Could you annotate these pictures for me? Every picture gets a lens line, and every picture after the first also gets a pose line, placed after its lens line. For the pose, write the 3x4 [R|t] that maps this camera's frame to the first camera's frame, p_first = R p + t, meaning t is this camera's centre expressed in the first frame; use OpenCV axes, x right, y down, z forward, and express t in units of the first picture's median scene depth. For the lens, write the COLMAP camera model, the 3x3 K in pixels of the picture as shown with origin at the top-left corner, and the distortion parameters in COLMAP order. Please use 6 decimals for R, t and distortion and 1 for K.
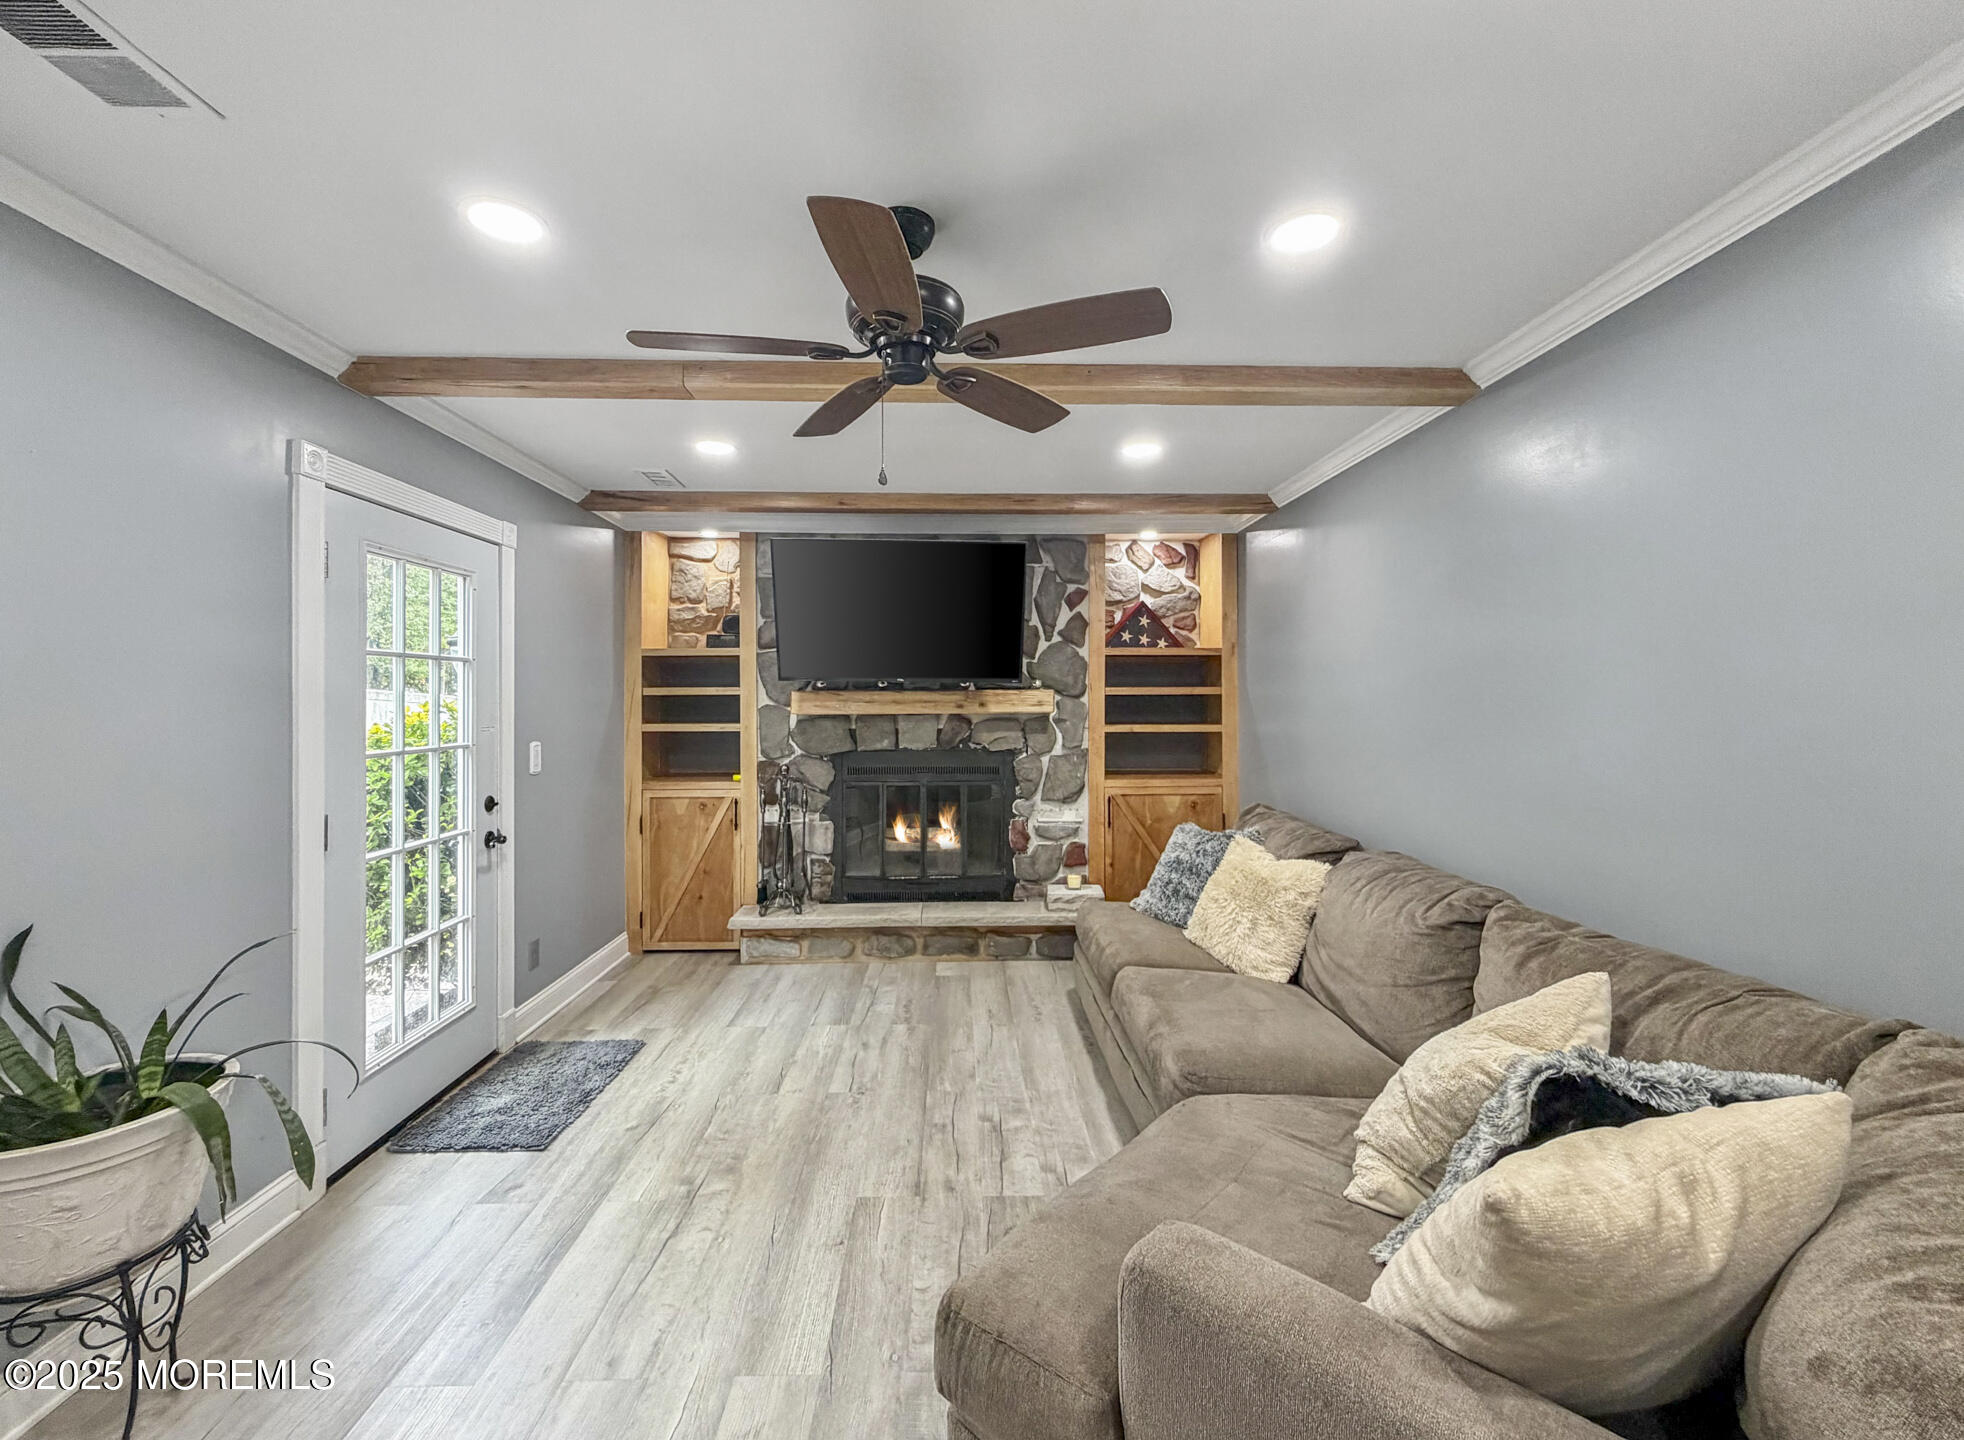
lens RADIAL K [[806.4, 0, 971.4], [0, 806.4, 691.6], [0, 0, 1]] dist [-0.000444, 0.000276]
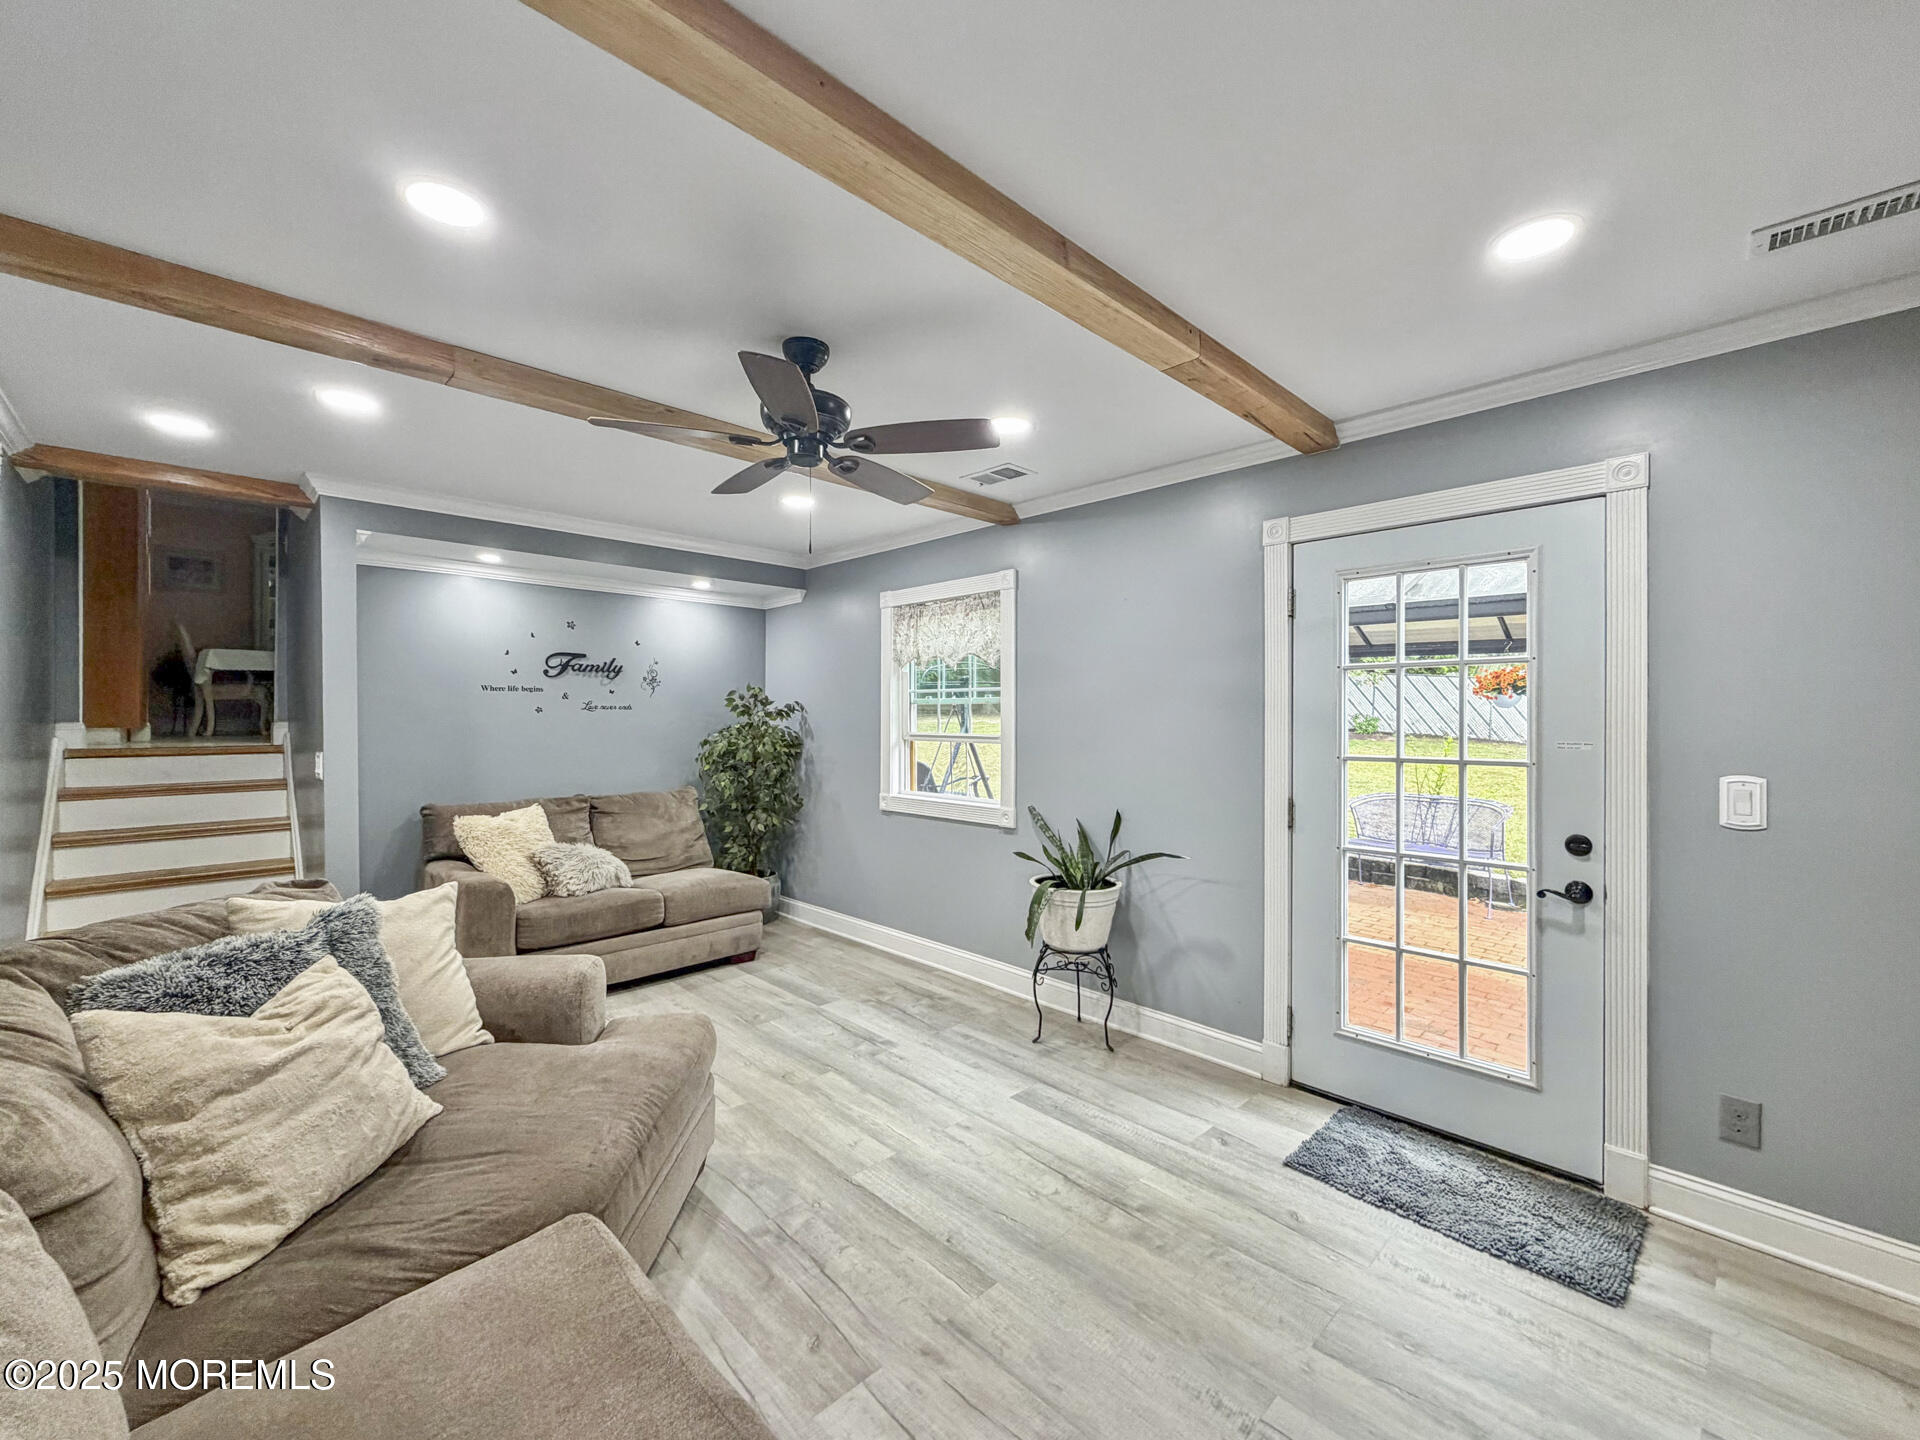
lens RADIAL K [[782.0, 0, 956.8], [0, 782.0, 722.6], [0, 0, 1]] dist [-0.000033, 0.000162]
pose [[-0.733781, 0.007102, -0.679349, 0.232475], [0.008486, 0.999963, 0.001287, 0.012784], [0.679333, -0.004820, -0.733814, 0.809465]]
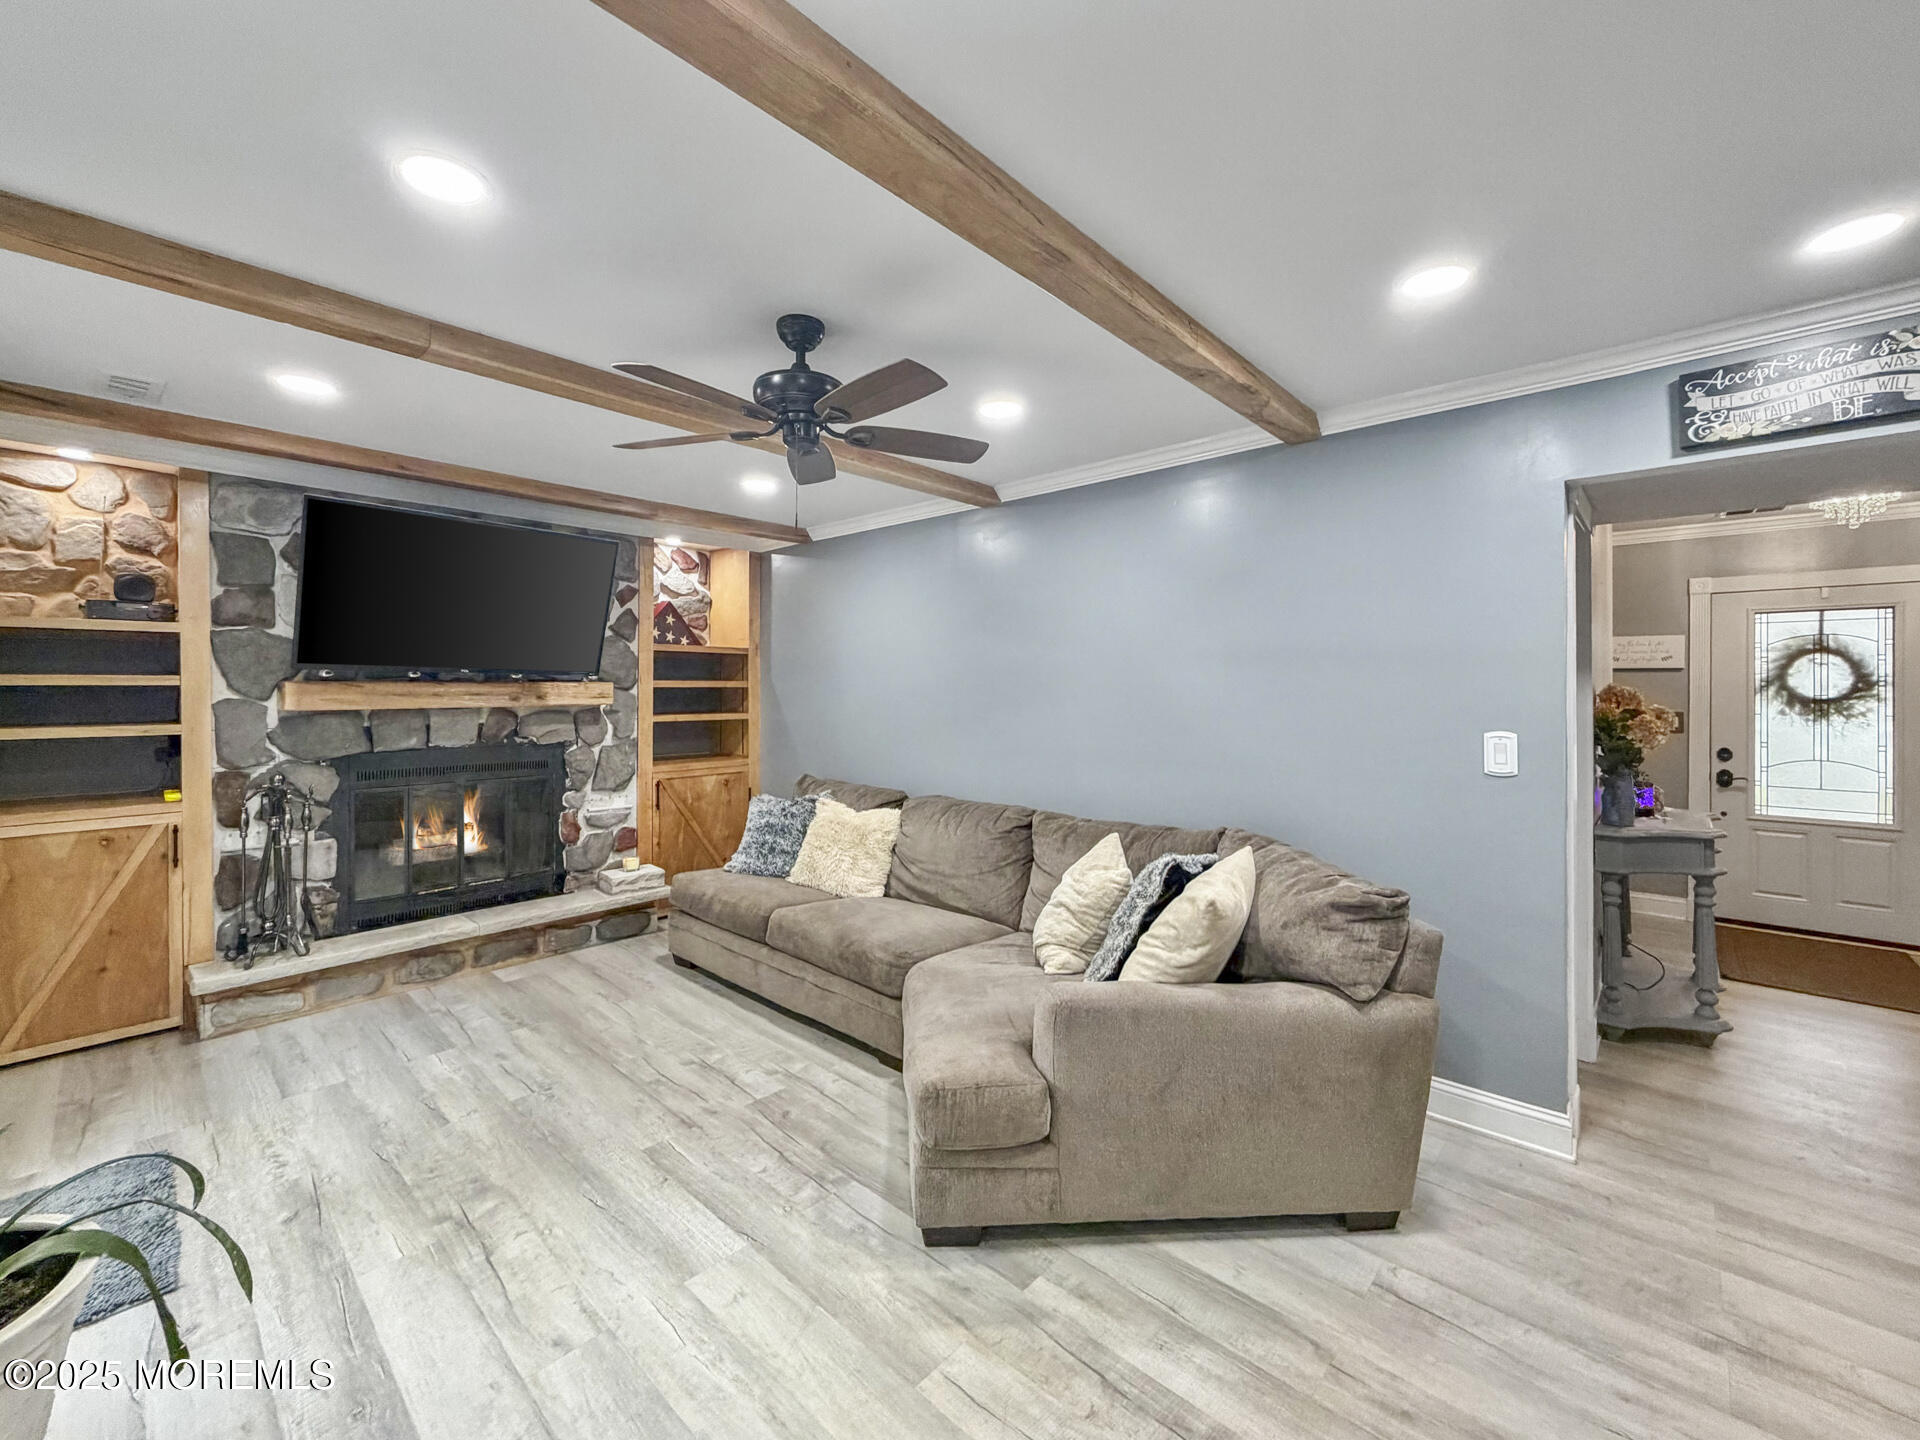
lens RADIAL K [[782.2, 0, 955.4], [0, 782.2, 687.3], [0, 0, 1]] dist [-0.000188, 0.000036]
pose [[0.697042, 0.003768, 0.717020, -0.309724], [-0.010088, 0.999939, 0.004553, -0.005122], [-0.716959, -0.010407, 0.697037, -0.019234]]
